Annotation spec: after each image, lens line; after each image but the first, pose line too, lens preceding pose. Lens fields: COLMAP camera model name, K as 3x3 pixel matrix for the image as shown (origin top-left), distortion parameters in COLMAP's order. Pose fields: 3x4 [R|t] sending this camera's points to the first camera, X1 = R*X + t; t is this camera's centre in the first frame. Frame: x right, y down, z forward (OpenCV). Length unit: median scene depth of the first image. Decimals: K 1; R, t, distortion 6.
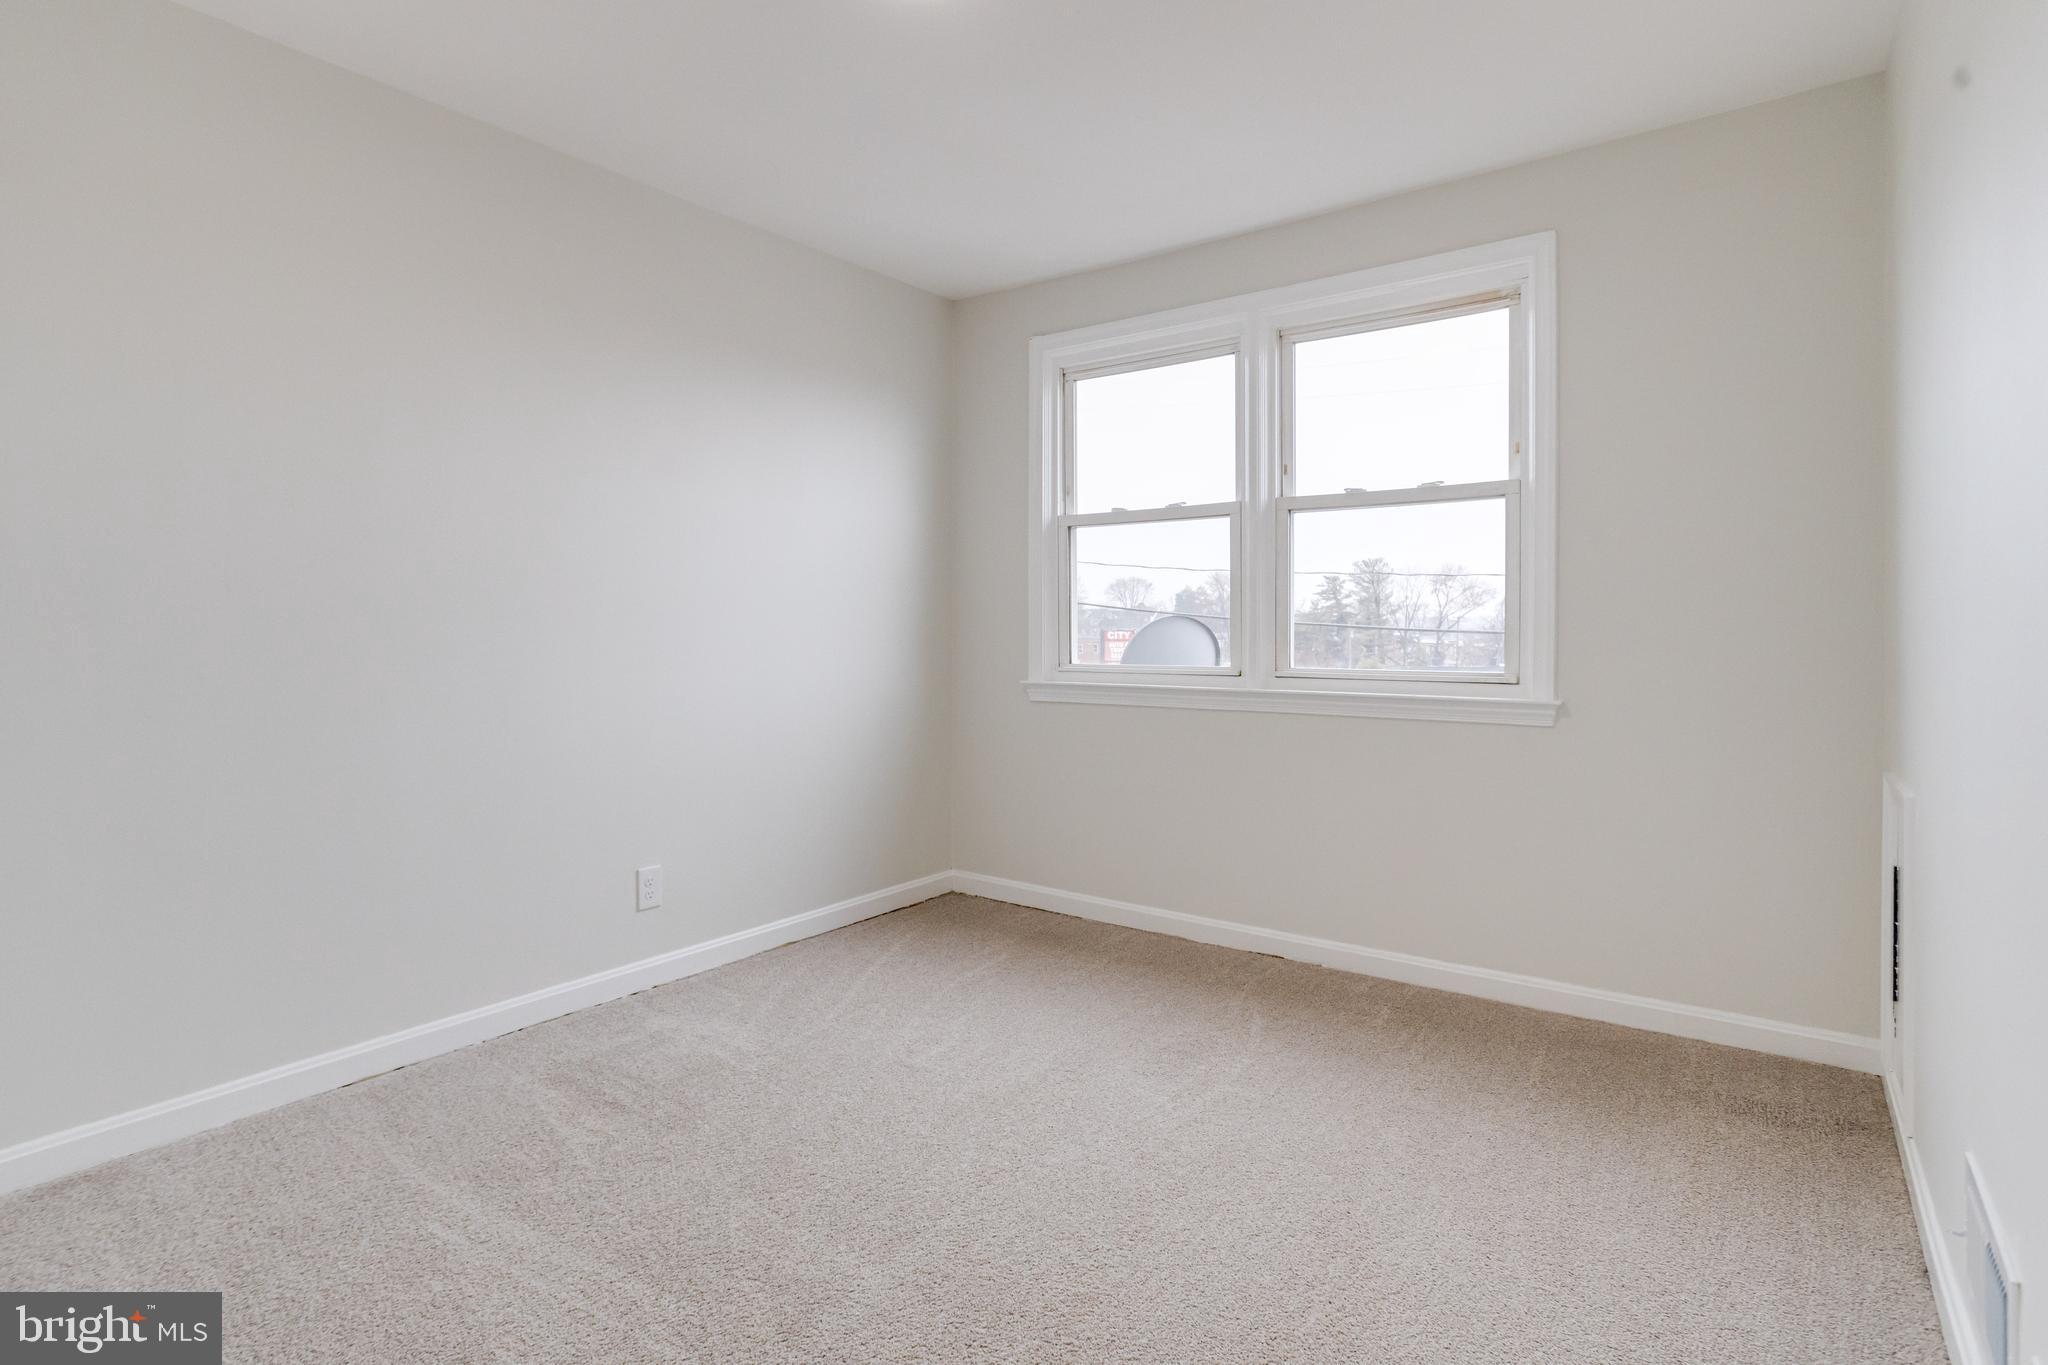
lens RADIAL K [[1006.6, 0, 1024.9], [0, 1006.6, 608.7], [0, 0, 1]] dist [-0.040694, 0.028392]
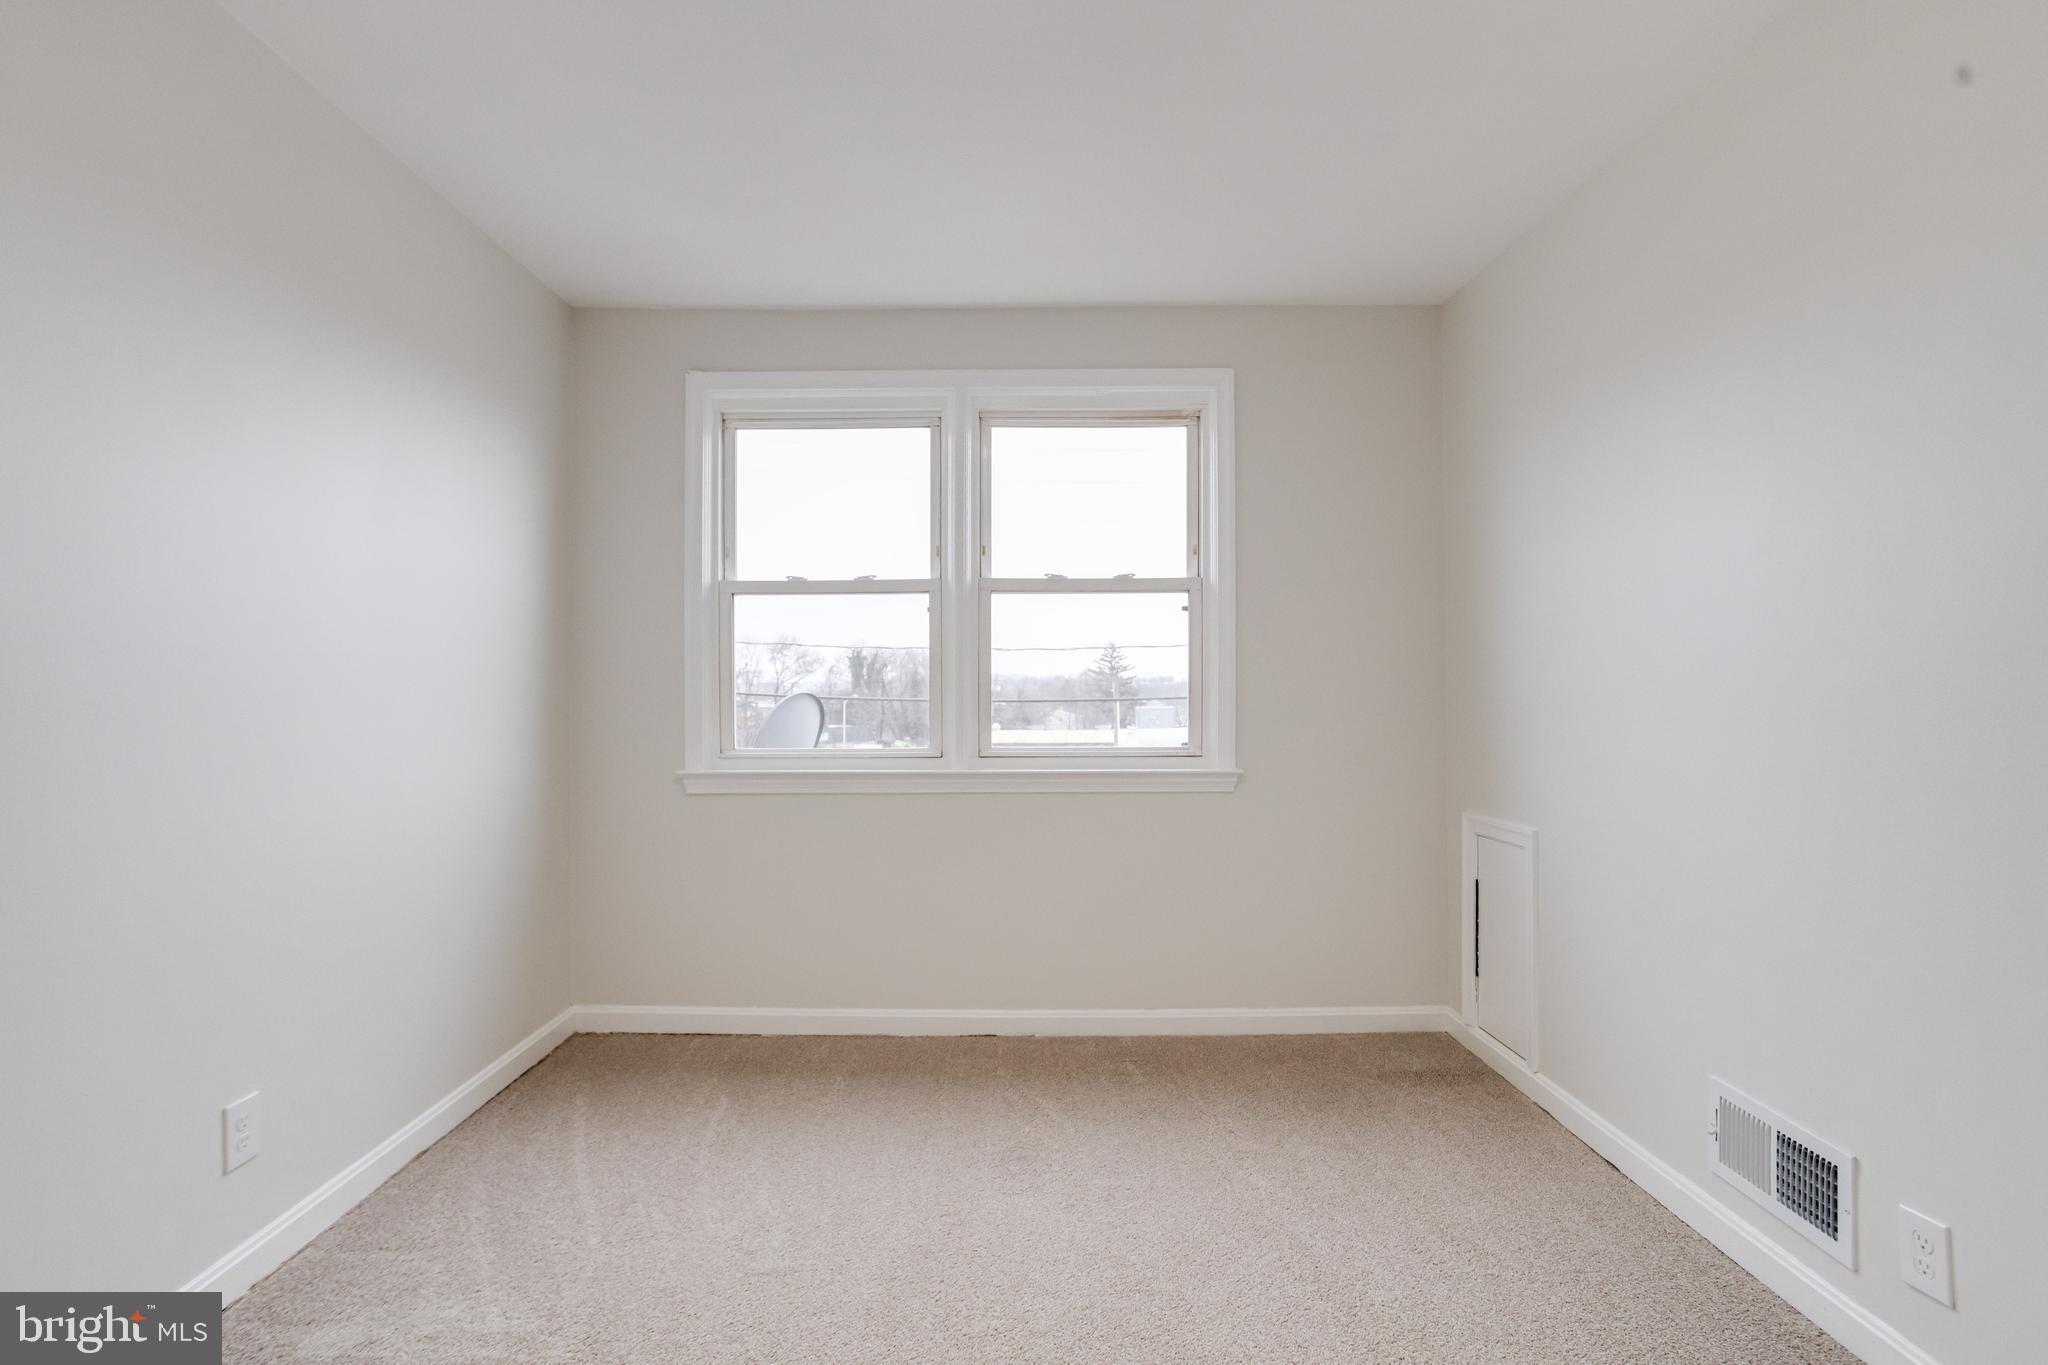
lens RADIAL K [[973.0, 0, 1000.9], [0, 973.0, 672.1], [0, 0, 1]] dist [-0.045093, 0.025696]
pose [[0.809954, 0.010380, 0.586402, -0.295663], [-0.009013, 0.999946, -0.005251, -0.011369], [-0.586425, -0.001032, 0.810003, 0.196134]]
